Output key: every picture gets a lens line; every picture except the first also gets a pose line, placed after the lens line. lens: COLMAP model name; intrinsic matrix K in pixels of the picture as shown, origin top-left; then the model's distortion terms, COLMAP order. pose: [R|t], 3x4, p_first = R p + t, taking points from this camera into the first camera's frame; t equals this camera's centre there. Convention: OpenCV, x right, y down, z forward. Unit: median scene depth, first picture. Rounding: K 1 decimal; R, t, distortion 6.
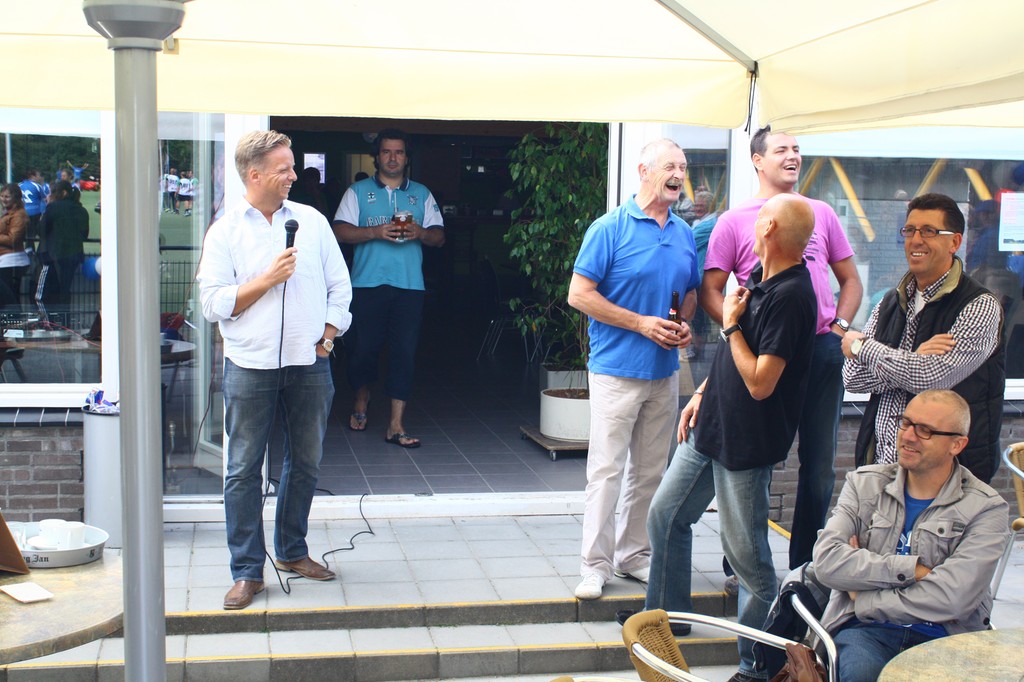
lens RADIAL K [[1467.3, 0, 512.0], [0, 1467.3, 341.0], [0, 0, 1]] dist [0.006651, -0.024782]
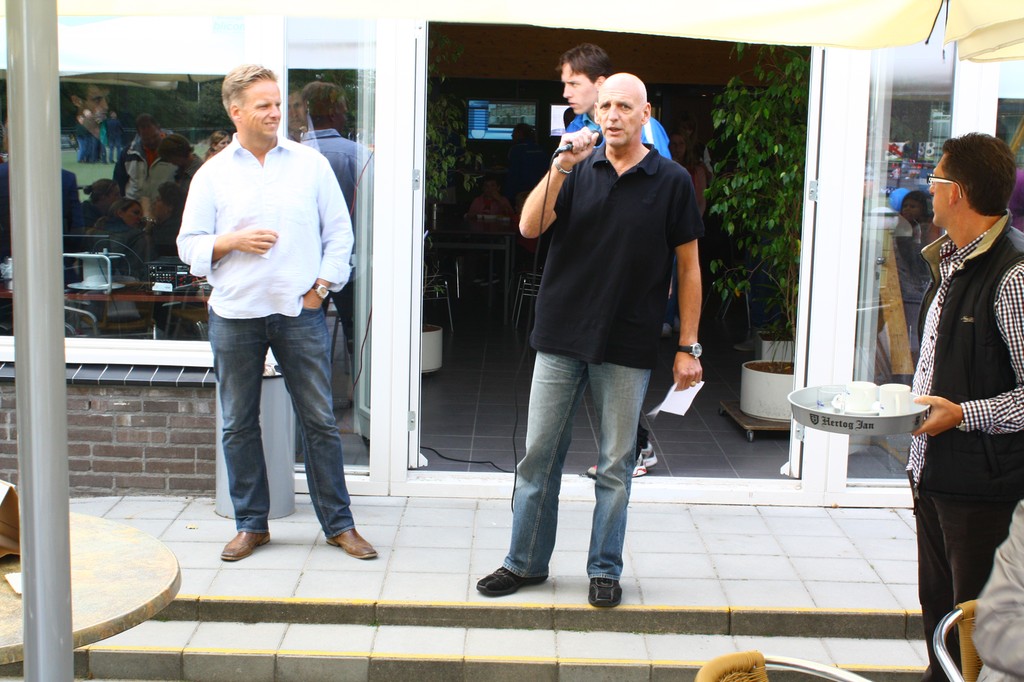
lens RADIAL K [[1497.2, 0, 512.0], [0, 1497.2, 341.0], [0, 0, 1]] dist [-0.008527, -0.022223]
pose [[0.983005, 0.029090, -0.181257, 0.063150], [-0.024106, 0.999270, 0.029639, -0.004715], [0.181987, -0.024766, 0.982989, 0.094757]]
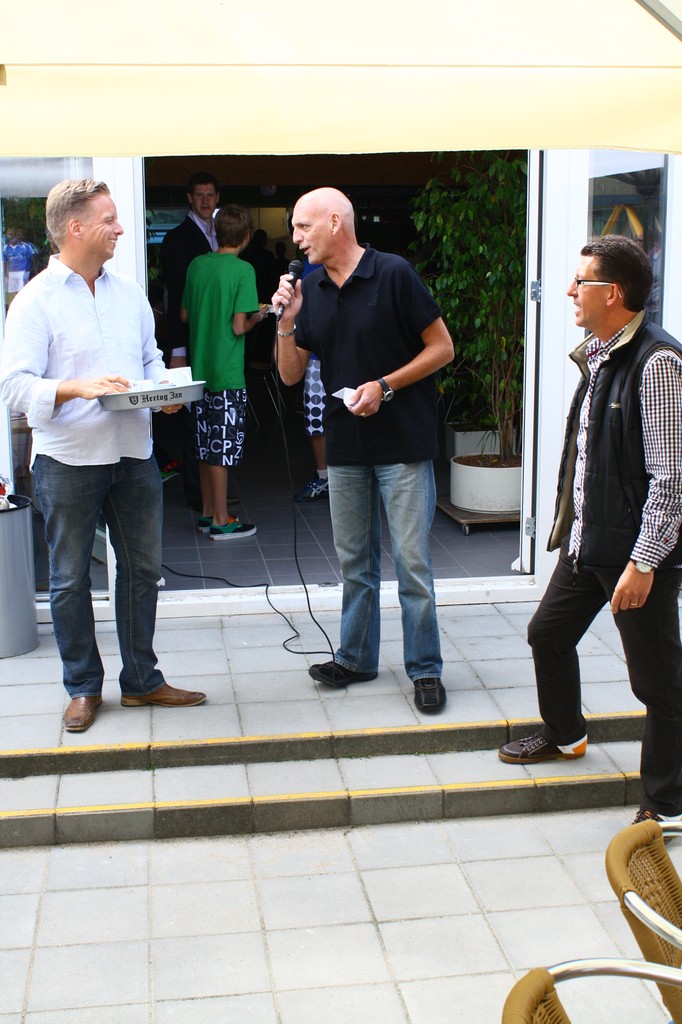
lens RADIAL K [[1354.8, 0, 341.0], [0, 1354.8, 512.0], [0, 0, 1]] dist [-0.046566, -0.012578]
pose [[0.998535, -0.019220, -0.050572, -0.009582], [0.024034, 0.995056, 0.096365, -0.022669], [0.048470, -0.097439, 0.994060, 0.185280]]
